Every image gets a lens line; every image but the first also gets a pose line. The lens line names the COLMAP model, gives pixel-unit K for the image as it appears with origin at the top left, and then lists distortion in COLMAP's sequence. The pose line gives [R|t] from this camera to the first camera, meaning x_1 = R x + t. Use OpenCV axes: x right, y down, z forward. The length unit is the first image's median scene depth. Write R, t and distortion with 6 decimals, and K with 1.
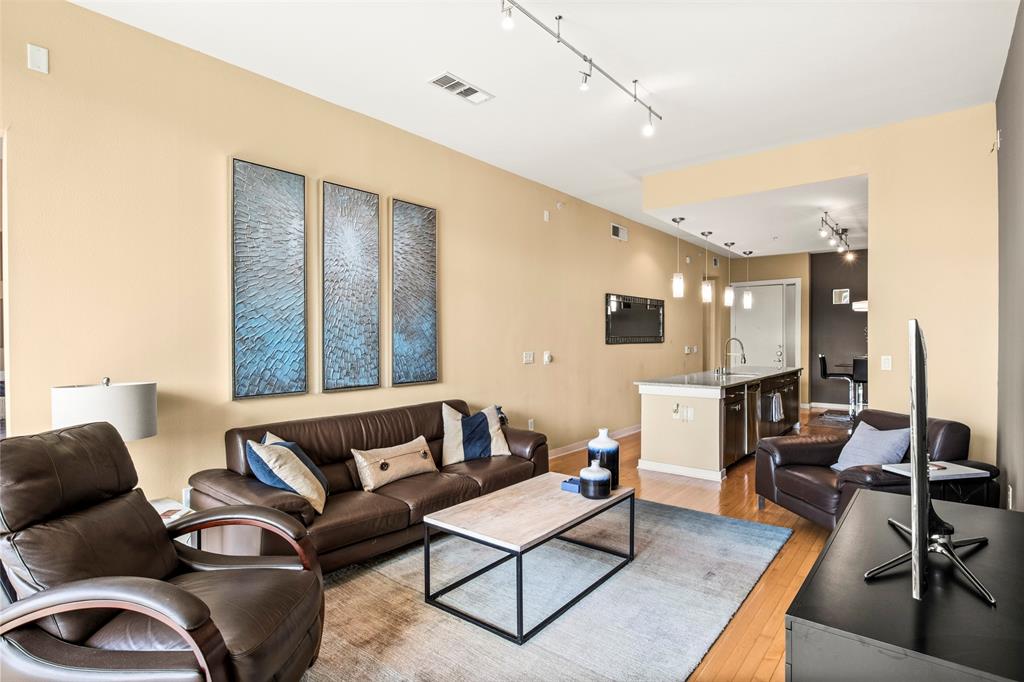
lens RADIAL K [[522.4, 0, 519.2], [0, 522.4, 340.3], [0, 0, 1]] dist [-0.013654, 0.001110]
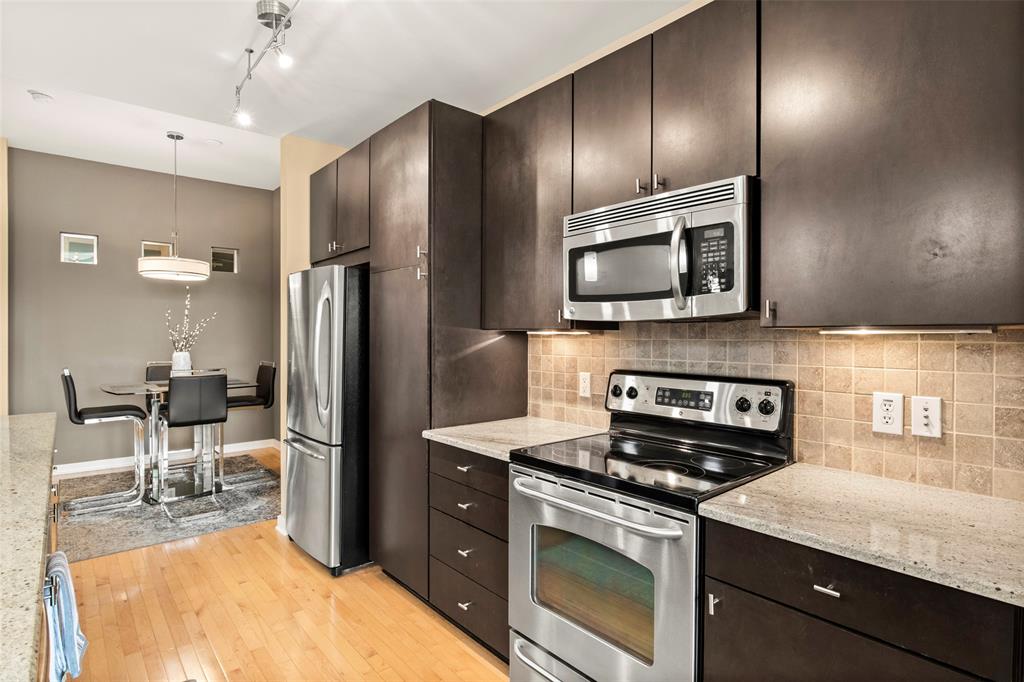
lens RADIAL K [[522.4, 0, 519.2], [0, 522.4, 340.3], [0, 0, 1]] dist [-0.013654, 0.001110]
pose [[0.171804, -0.008388, 0.985096, 0.537566], [-0.001582, 0.999960, 0.008790, -0.002343], [-0.985130, -0.003069, 0.171783, 1.347960]]
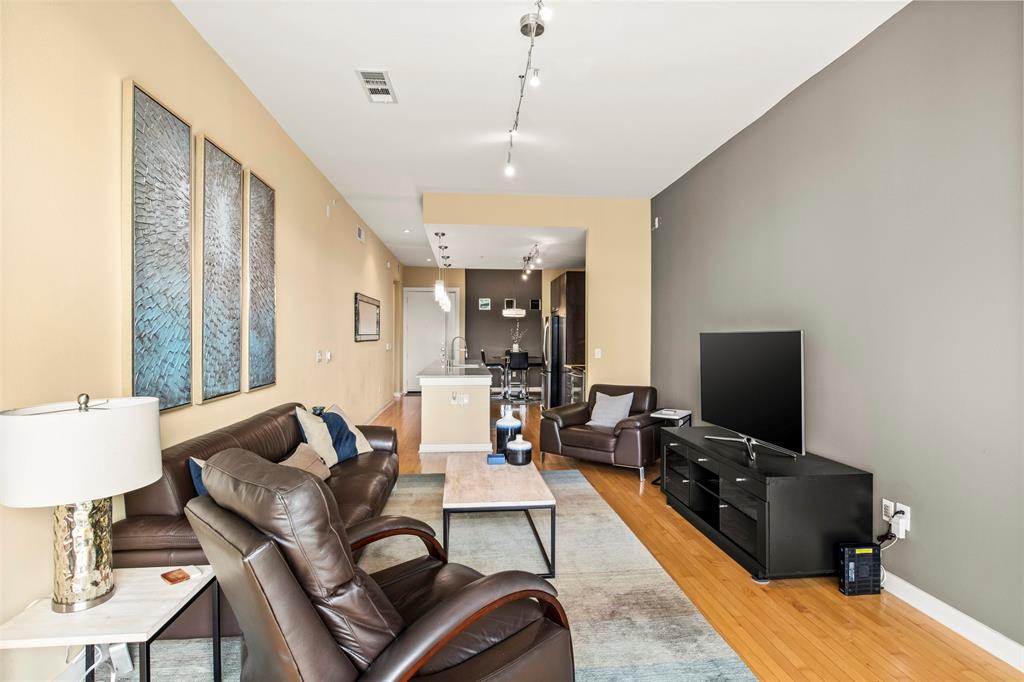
lens RADIAL K [[509.5, 0, 519.9], [0, 509.5, 340.2], [0, 0, 1]] dist [-0.005882, -0.001949]
pose [[0.709934, -0.001019, 0.704267, -0.577403], [-0.002510, 0.999989, 0.003977, -0.000735], [-0.704264, -0.004591, 0.709924, 0.108394]]
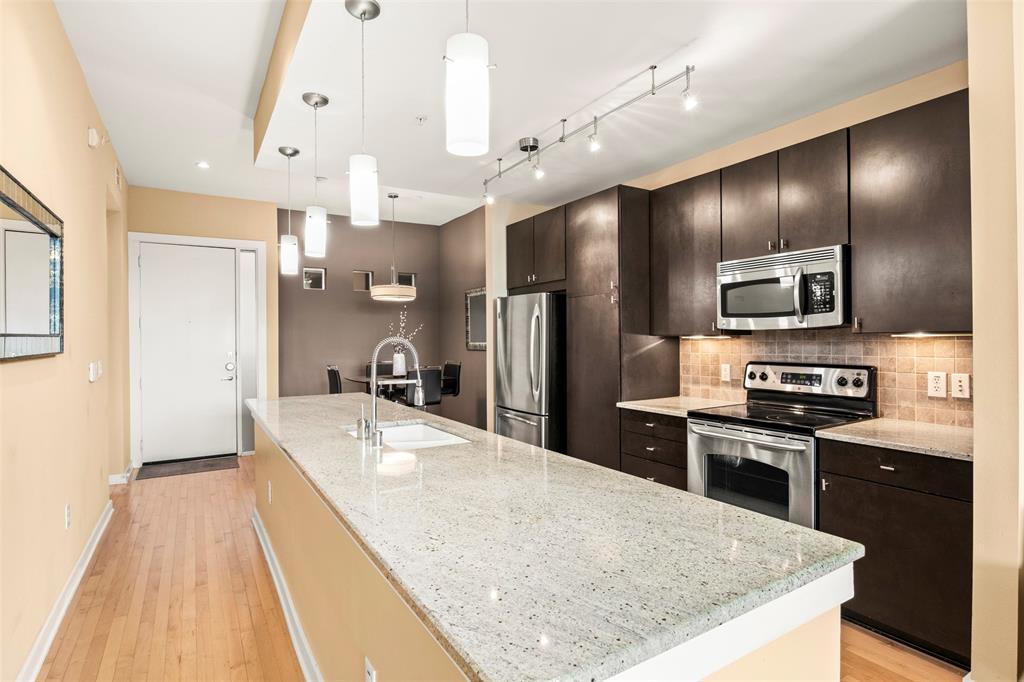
lens RADIAL K [[522.4, 0, 519.2], [0, 522.4, 340.3], [0, 0, 1]] dist [-0.013654, 0.001110]
pose [[0.326802, -0.005167, 0.945079, 0.161062], [0.009681, 0.999951, 0.002119, -0.005783], [-0.945043, 0.008457, 0.326836, 1.427119]]
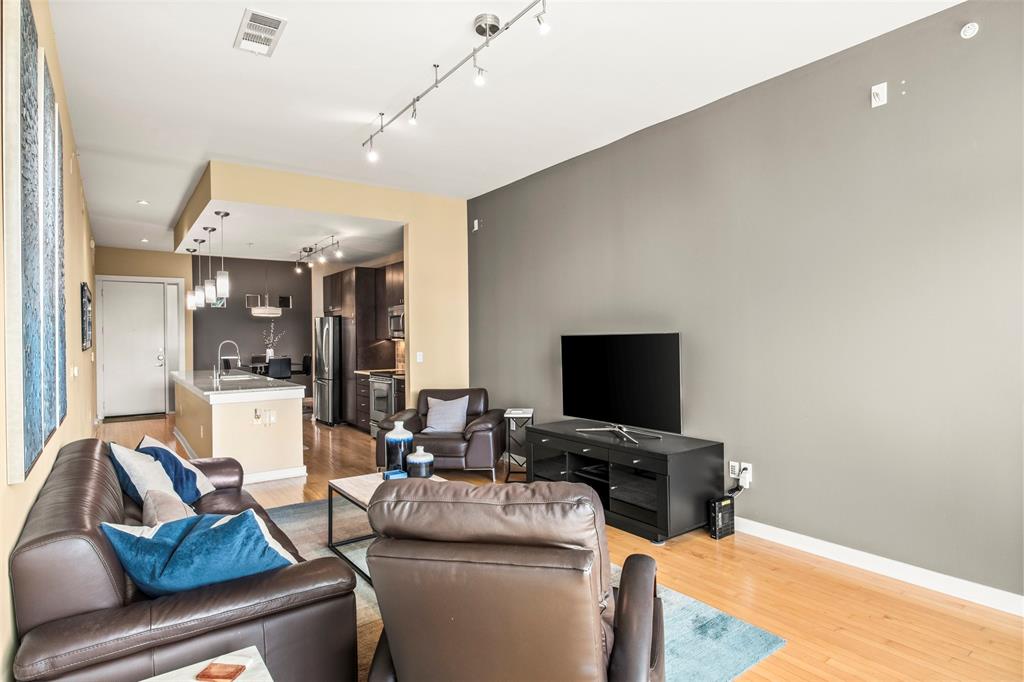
lens RADIAL K [[549.3, 0, 520.5], [0, 549.3, 339.8], [0, 0, 1]] dist [-0.005824, -0.000114]
pose [[0.251918, -0.005907, 0.967730, -0.794973], [0.010765, 0.999937, 0.003301, -0.007091], [-0.967689, 0.009586, 0.251966, 0.383161]]
